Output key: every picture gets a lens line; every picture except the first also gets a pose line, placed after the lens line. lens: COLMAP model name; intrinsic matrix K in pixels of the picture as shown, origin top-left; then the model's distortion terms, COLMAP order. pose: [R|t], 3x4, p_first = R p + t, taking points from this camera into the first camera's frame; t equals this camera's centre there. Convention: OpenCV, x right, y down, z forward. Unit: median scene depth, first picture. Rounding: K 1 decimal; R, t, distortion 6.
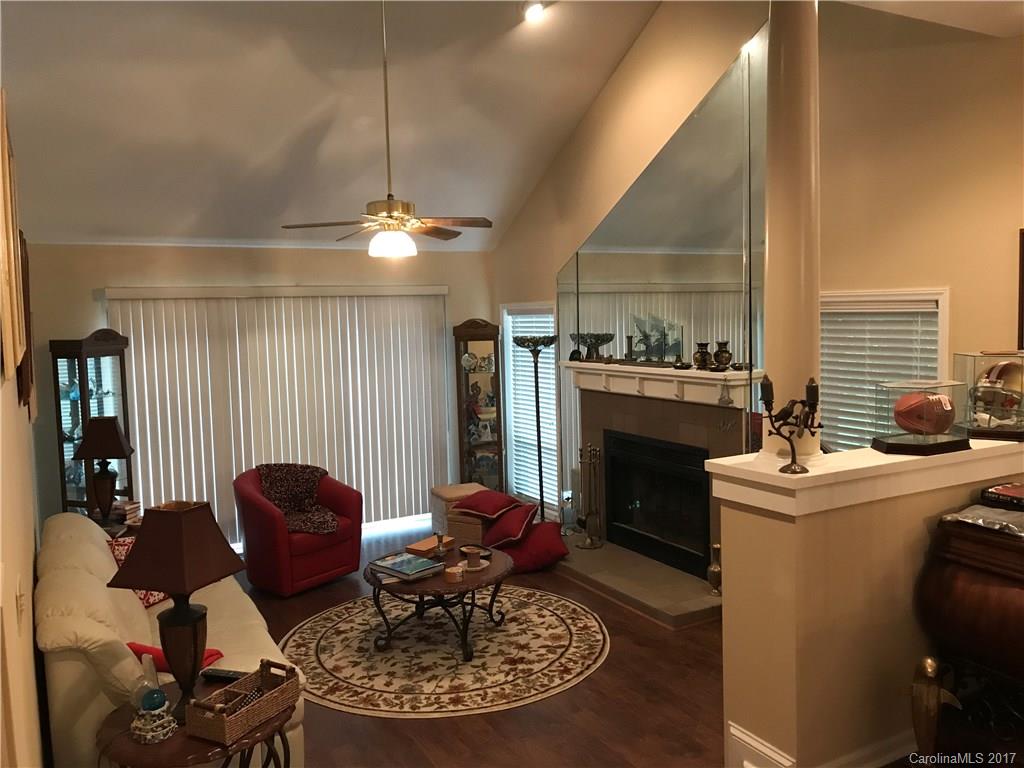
lens RADIAL K [[829.1, 0, 509.0], [0, 829.1, 371.3], [0, 0, 1]] dist [0.031580, -0.051879]
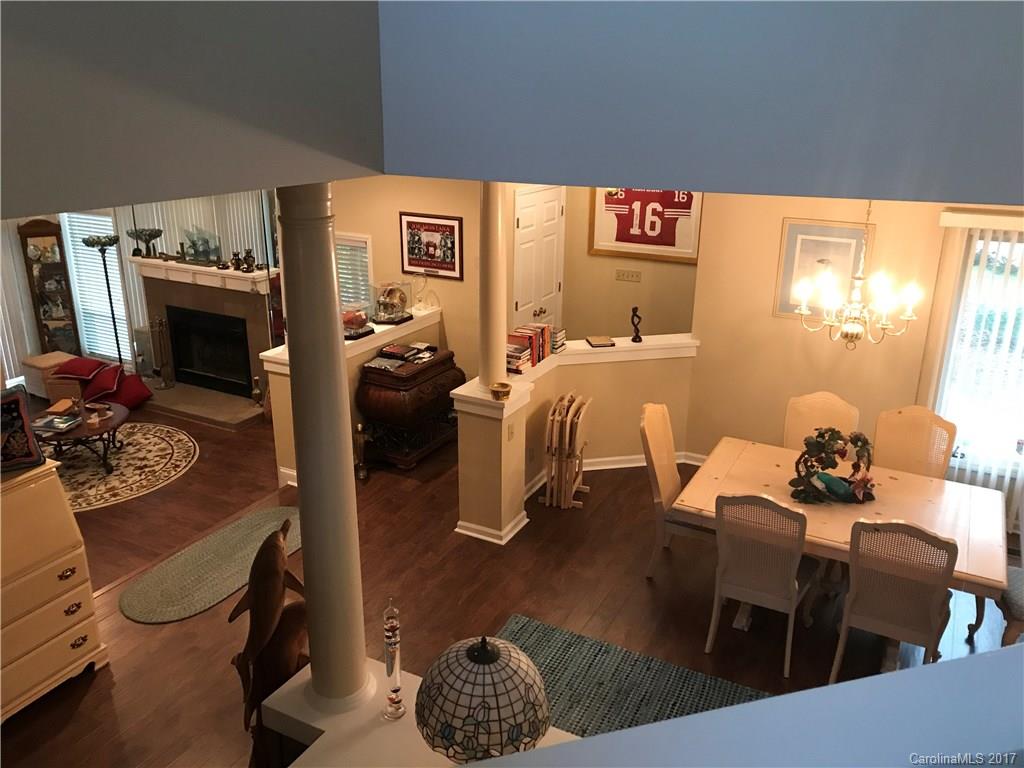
lens RADIAL K [[829.1, 0, 496.3], [0, 829.1, 372.4], [0, 0, 1]] dist [0.031580, -0.051879]
pose [[0.840929, -0.141979, 0.522188, -0.221290], [0.009809, 0.968809, 0.247616, -0.217006], [-0.541056, -0.203105, 0.816092, -0.633939]]
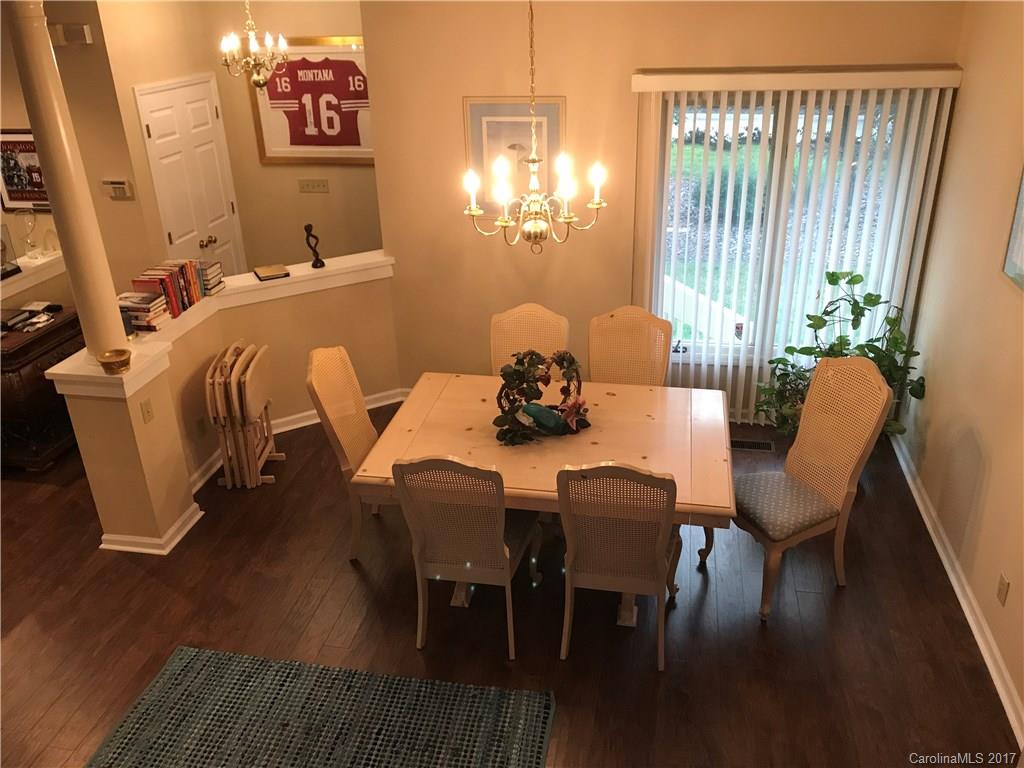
lens RADIAL K [[829.1, 0, 508.4], [0, 829.1, 381.9], [0, 0, 1]] dist [0.031580, -0.051879]
pose [[0.635512, -0.320656, 0.702357, 0.015716], [0.064506, 0.928551, 0.365556, -0.175335], [-0.769392, -0.187009, 0.610789, -0.543626]]
